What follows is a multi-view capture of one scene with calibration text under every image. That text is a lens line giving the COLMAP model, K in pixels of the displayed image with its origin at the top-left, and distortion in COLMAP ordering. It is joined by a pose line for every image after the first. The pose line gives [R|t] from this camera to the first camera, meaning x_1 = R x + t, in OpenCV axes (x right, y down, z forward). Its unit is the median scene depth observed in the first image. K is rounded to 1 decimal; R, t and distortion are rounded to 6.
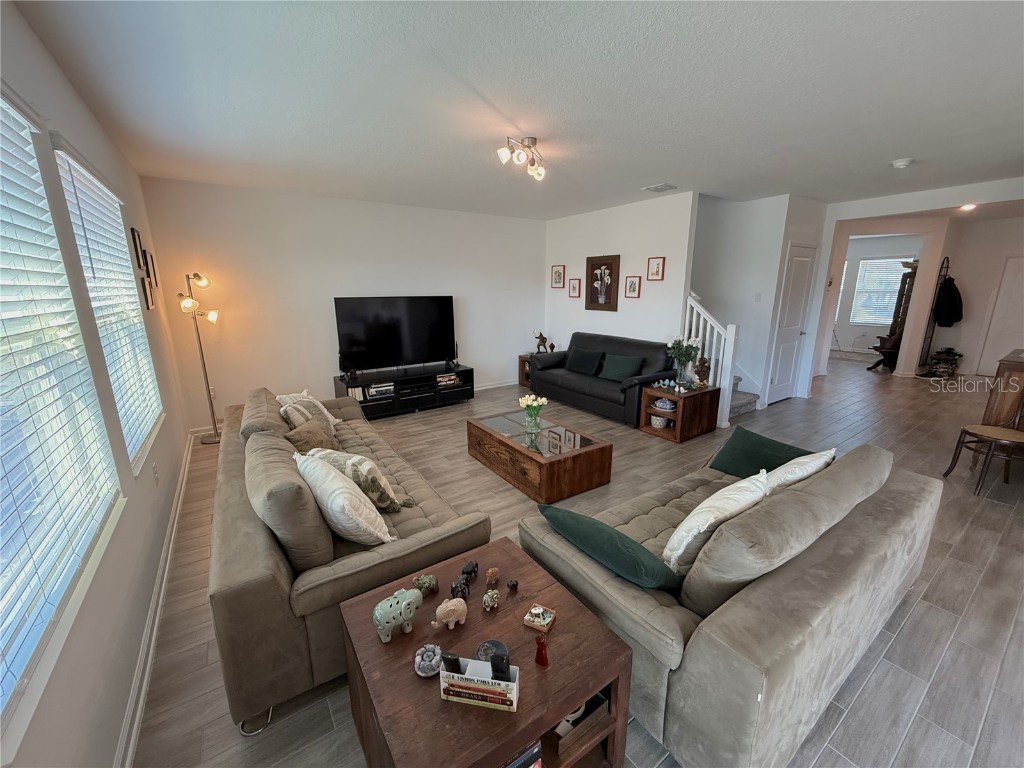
lens RADIAL K [[410.4, 0, 508.3], [0, 410.4, 387.2], [0, 0, 1]] dist [-0.000240, -0.000399]
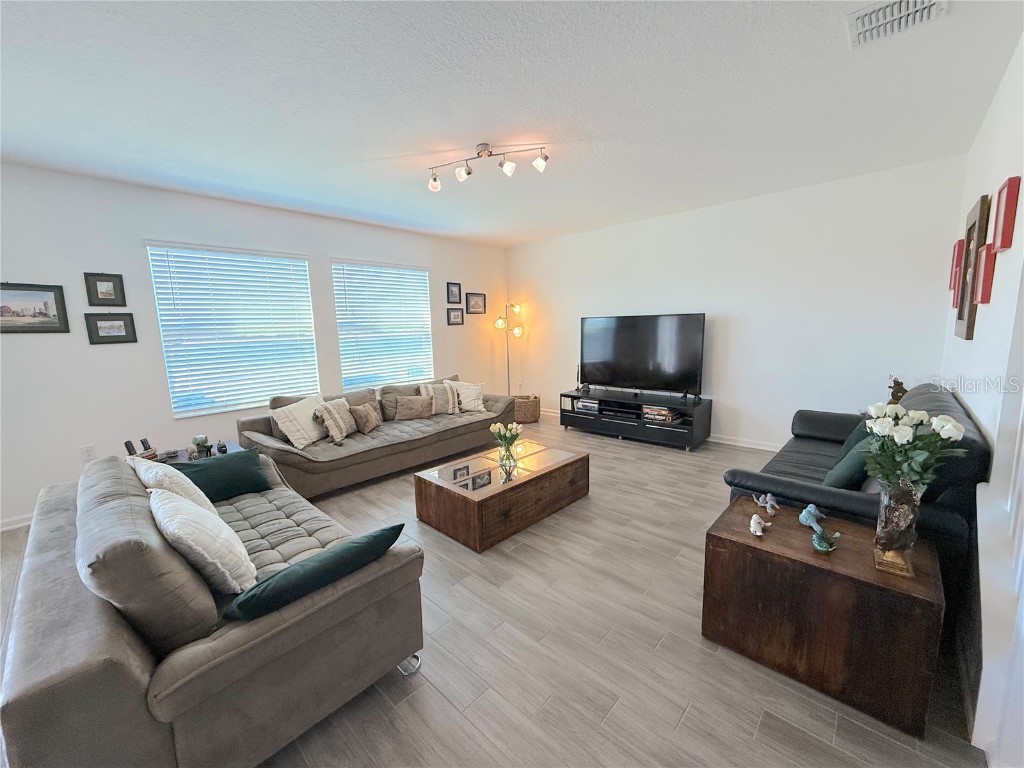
lens RADIAL K [[410.4, 0, 511.8], [0, 410.4, 382.2], [0, 0, 1]] dist [-0.000240, -0.000399]
pose [[0.226080, 0.139908, -0.964009, 0.625298], [-0.196754, 0.975793, 0.095475, -0.109429], [0.954031, 0.168088, 0.248135, 0.531701]]
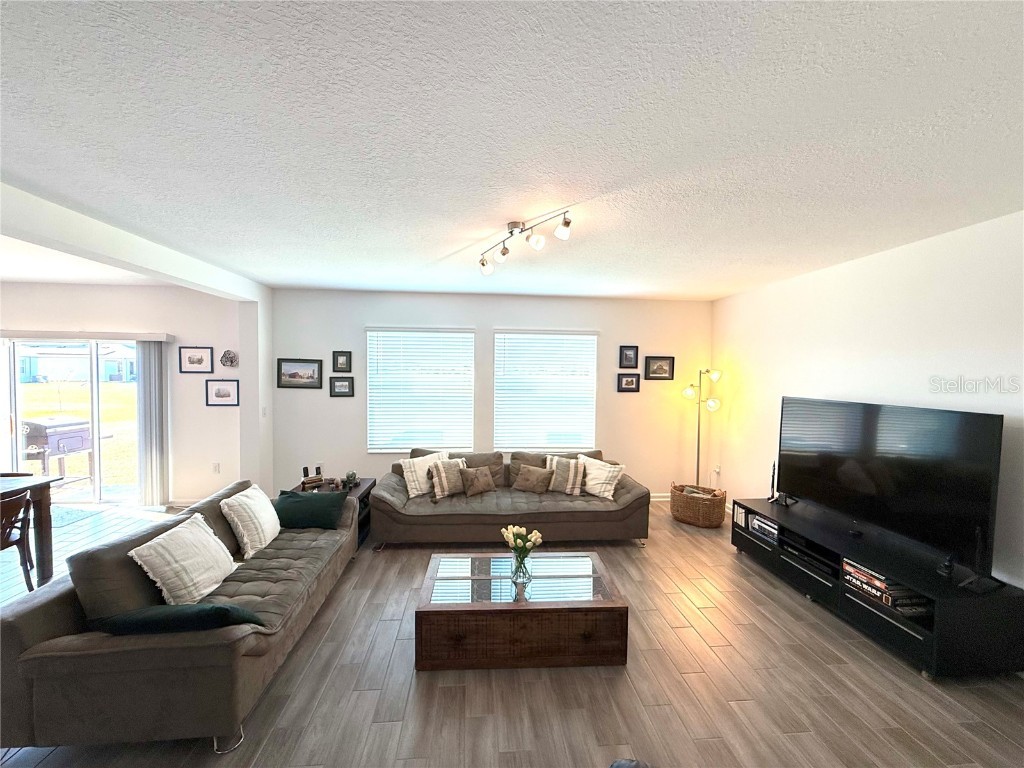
lens RADIAL K [[410.4, 0, 509.9], [0, 410.4, 382.6], [0, 0, 1]] dist [-0.000240, -0.000399]
pose [[-0.491795, 0.032854, -0.870091, 0.496264], [-0.202674, 0.967520, 0.151088, -0.244939], [0.846794, 0.250650, -0.469163, 0.870121]]
